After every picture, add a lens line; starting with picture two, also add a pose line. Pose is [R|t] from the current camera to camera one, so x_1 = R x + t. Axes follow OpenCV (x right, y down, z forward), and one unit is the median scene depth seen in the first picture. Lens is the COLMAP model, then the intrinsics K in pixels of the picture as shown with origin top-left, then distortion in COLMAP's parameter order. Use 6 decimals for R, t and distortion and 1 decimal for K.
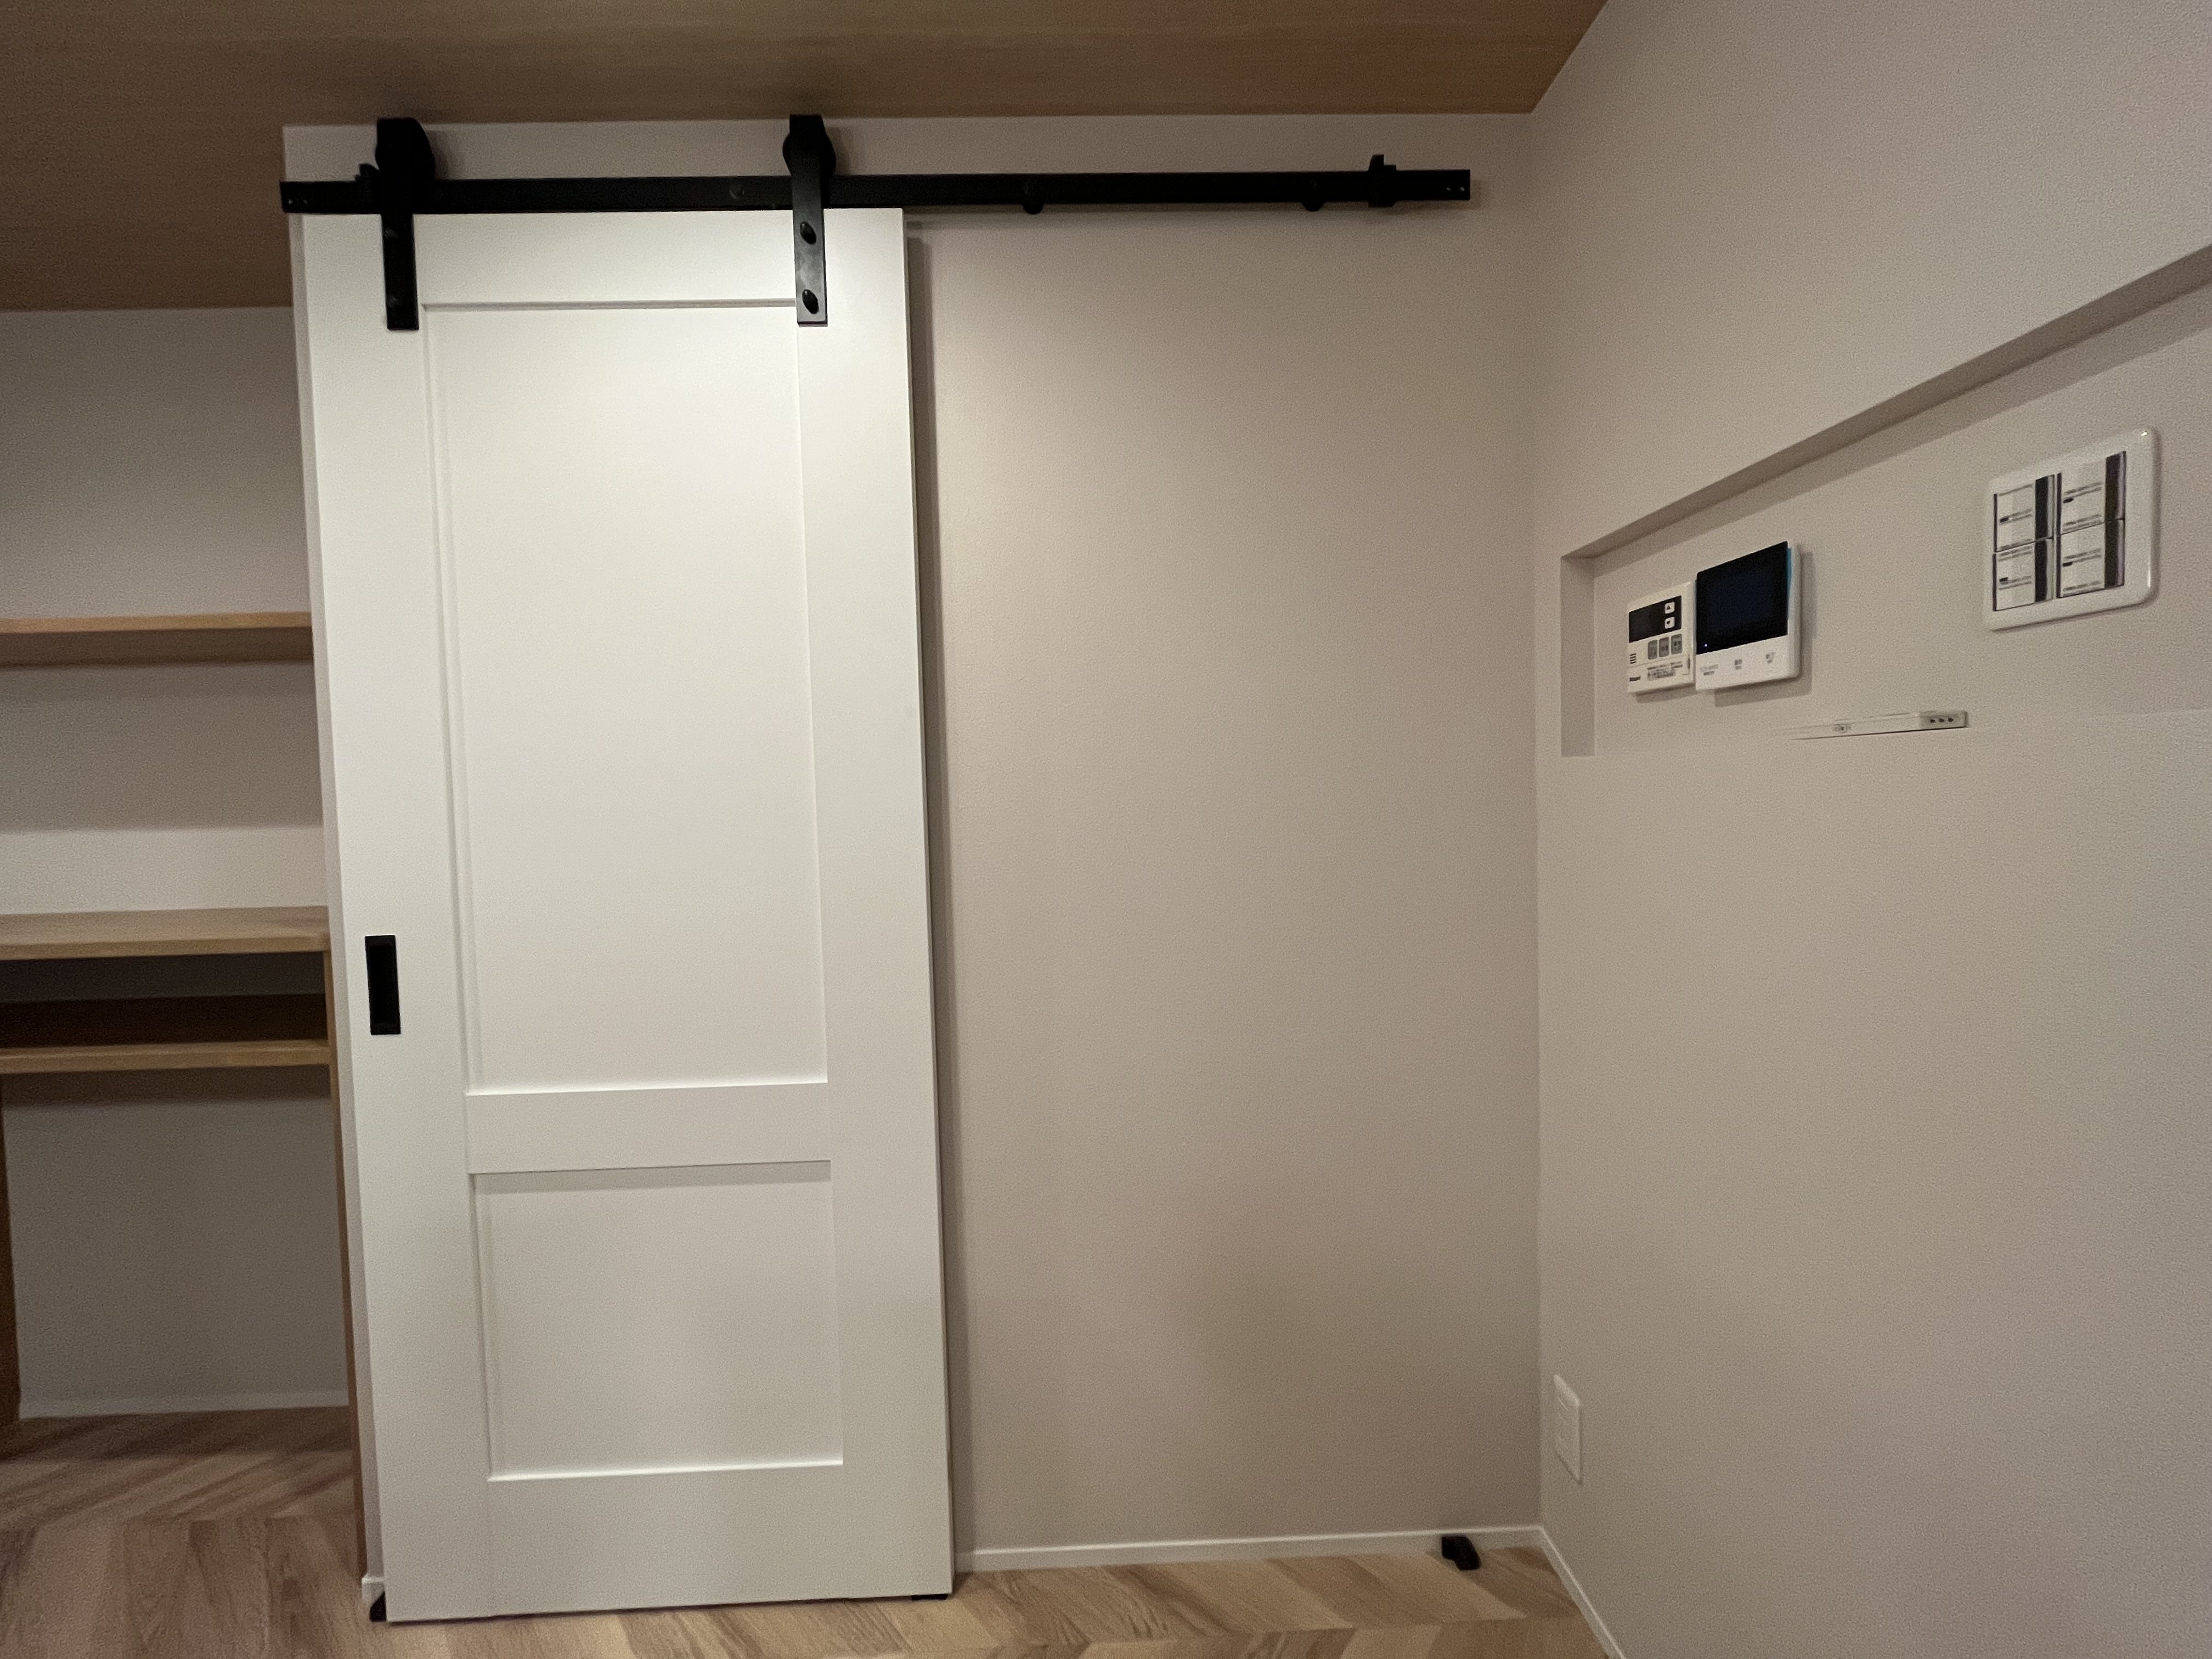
lens RADIAL K [[904.8, 0, 1099.8], [0, 904.8, 829.6], [0, 0, 1]] dist [-0.002279, -0.000858]
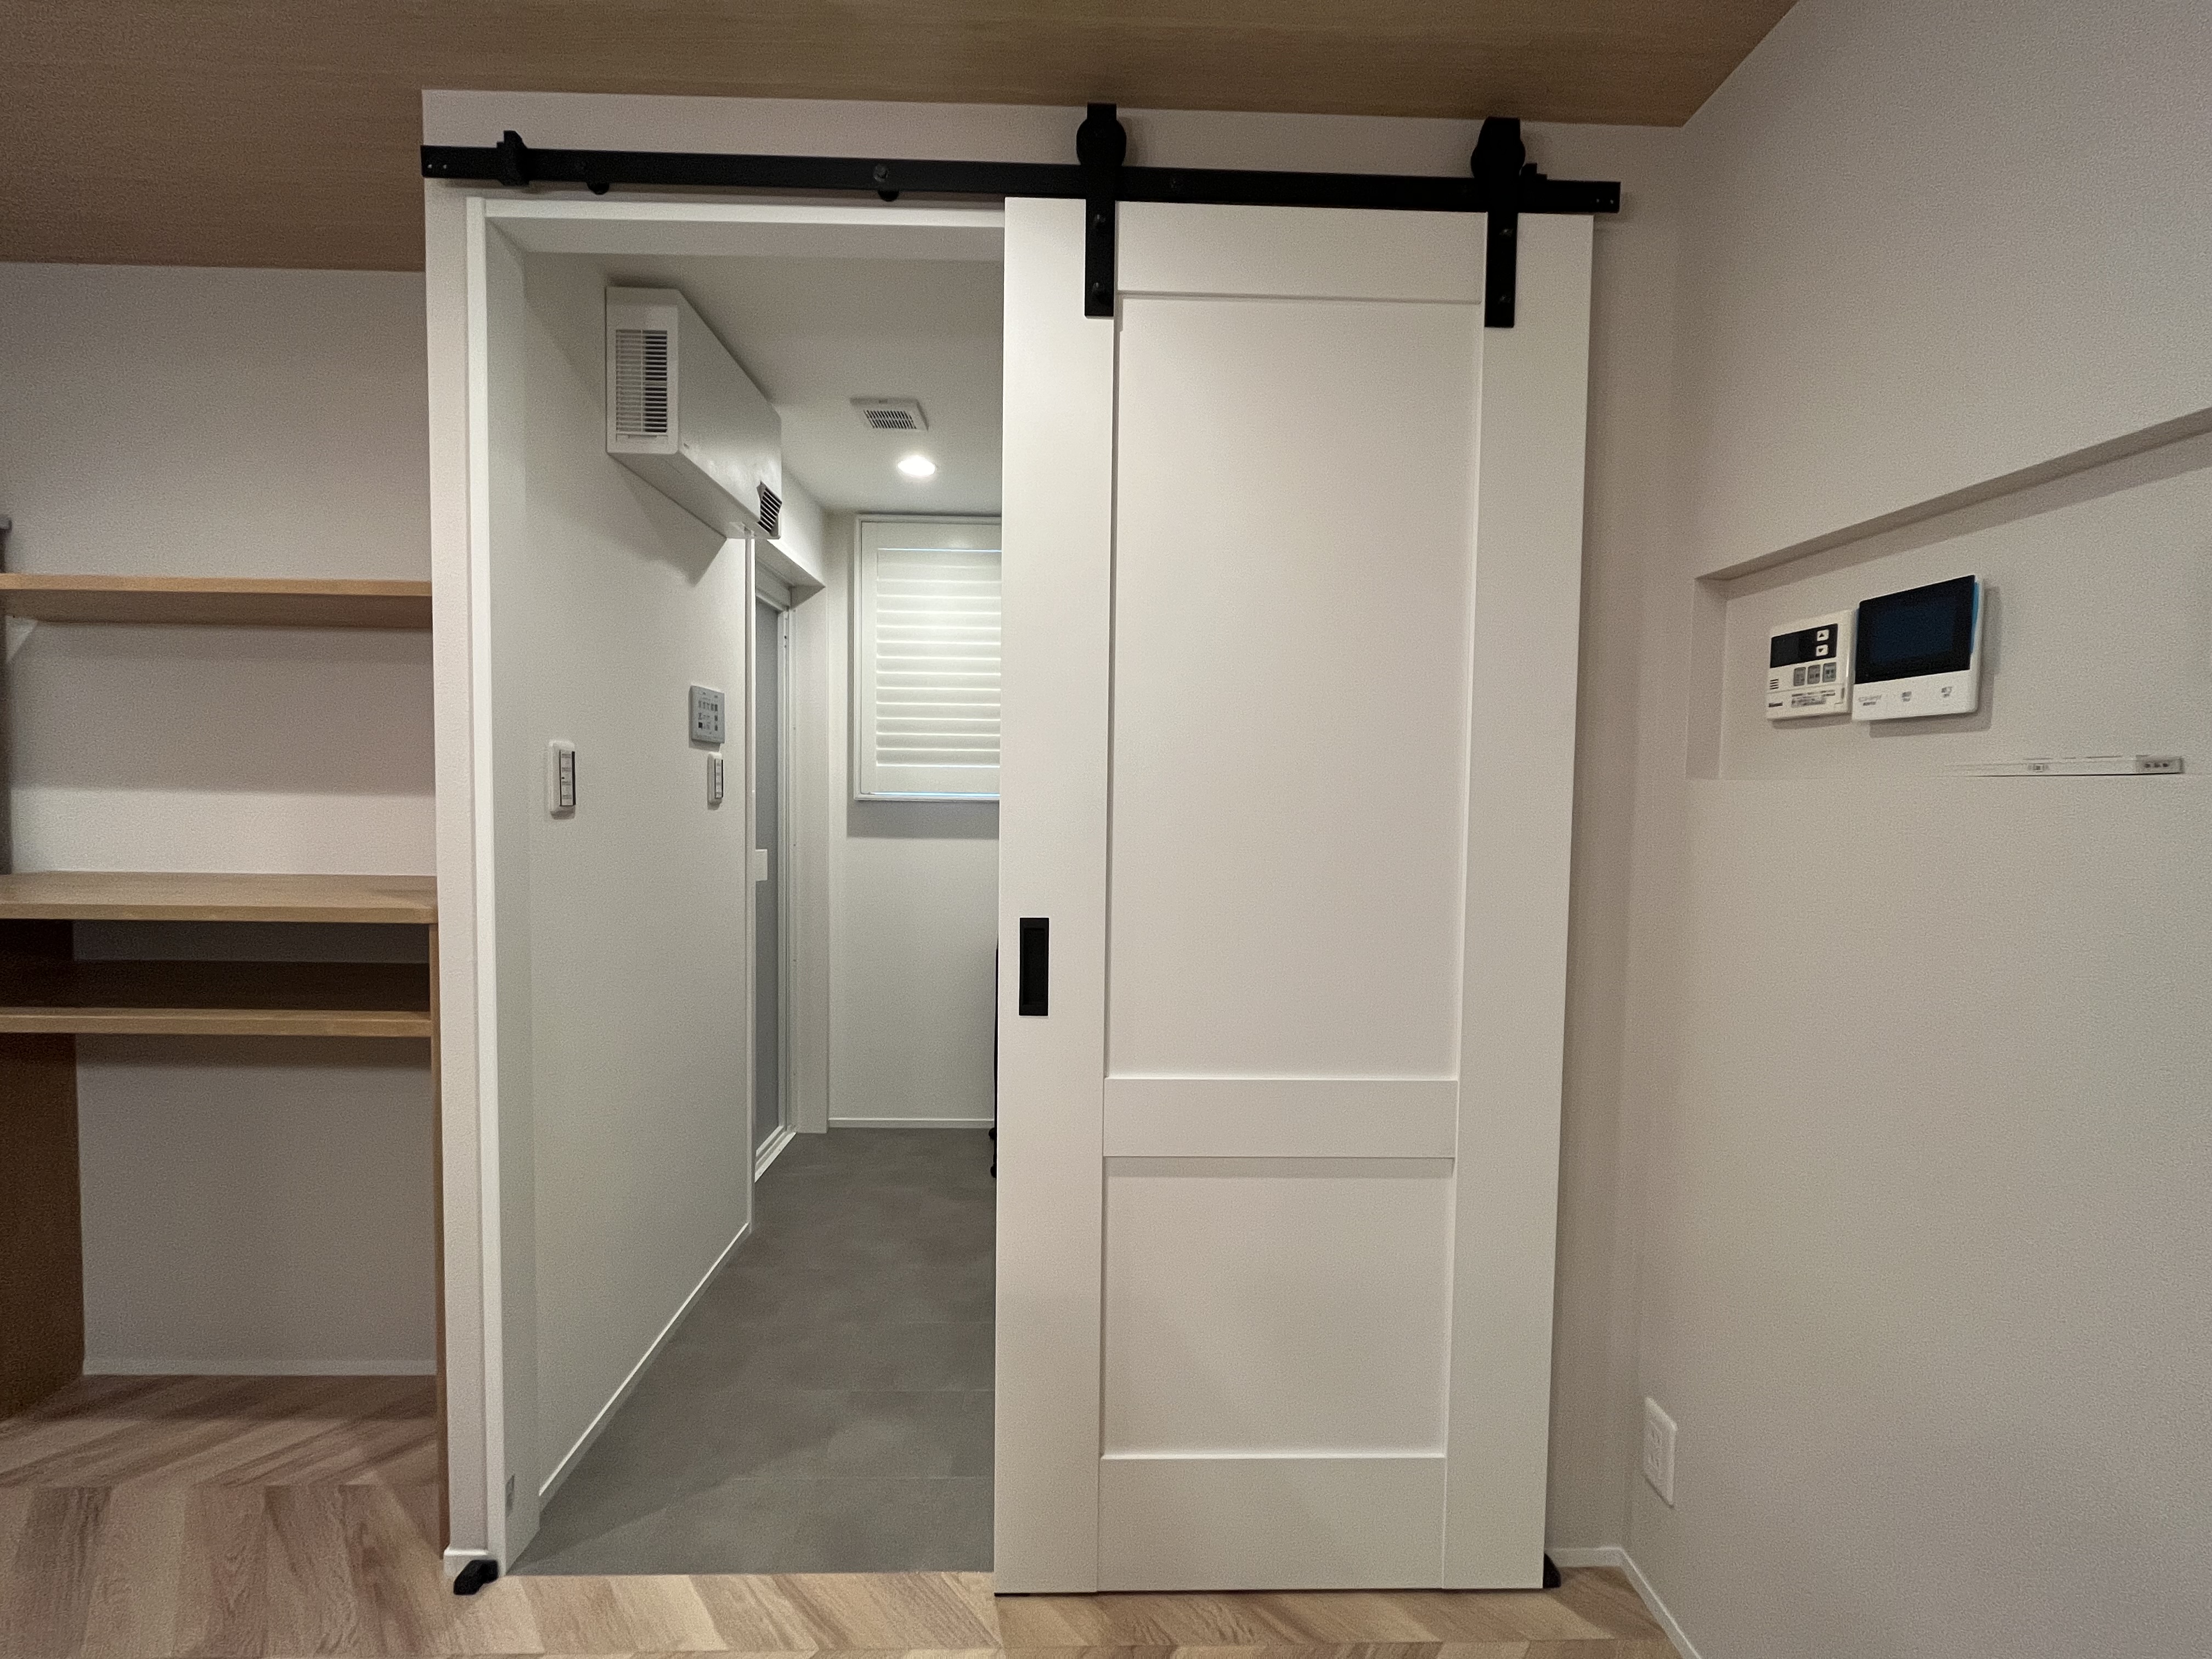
lens RADIAL K [[901.7, 0, 1102.0], [0, 901.7, 830.8], [0, 0, 1]] dist [-0.002232, -0.001322]
pose [[0.999167, 0.040794, -0.000851, -0.135090], [-0.040787, 0.999139, 0.007544, -0.006034], [0.001158, -0.007503, 0.999971, 0.010267]]
